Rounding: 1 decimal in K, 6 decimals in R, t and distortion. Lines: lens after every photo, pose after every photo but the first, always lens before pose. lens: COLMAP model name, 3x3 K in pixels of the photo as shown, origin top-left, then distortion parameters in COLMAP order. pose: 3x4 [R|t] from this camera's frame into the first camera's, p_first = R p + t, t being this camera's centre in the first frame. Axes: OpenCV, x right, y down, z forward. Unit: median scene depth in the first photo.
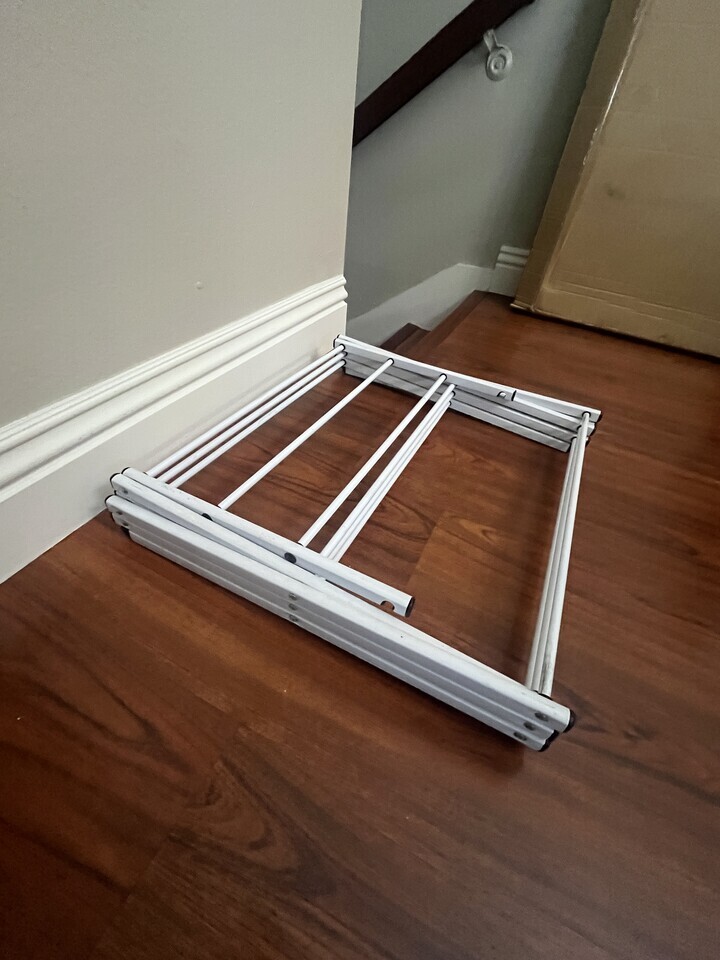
lens RADIAL K [[430.1, 0, 364.1], [0, 430.1, 474.3], [0, 0, 1]] dist [0.011786, -0.000399]
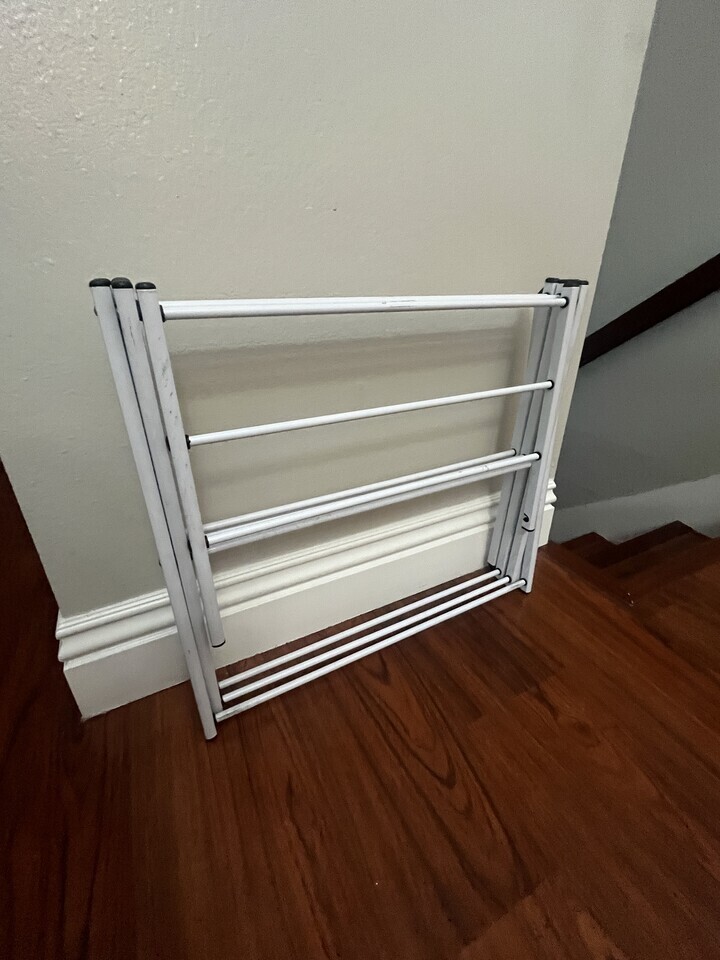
lens RADIAL K [[430.1, 0, 365.5], [0, 430.1, 477.7], [0, 0, 1]] dist [0.011786, -0.000399]
pose [[0.803055, 0.169312, -0.571346, 0.150367], [-0.321327, 0.930488, -0.175902, -0.177223], [0.501848, 0.324848, 0.801637, 0.071550]]
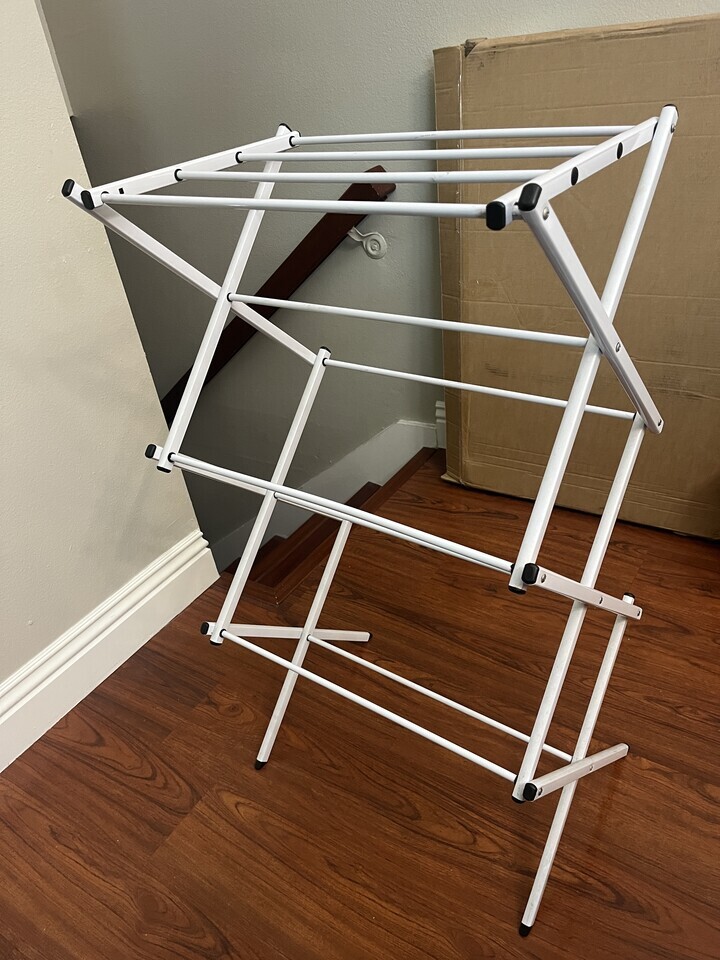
lens RADIAL K [[746.6, 0, 353.8], [0, 746.6, 487.3], [0, 0, 1]] dist [0.057740, -0.081402]
pose [[0.957061, -0.129534, -0.259335, 0.803167], [0.096506, 0.985953, -0.136319, -0.272600], [0.273350, 0.105438, 0.956119, -0.664033]]
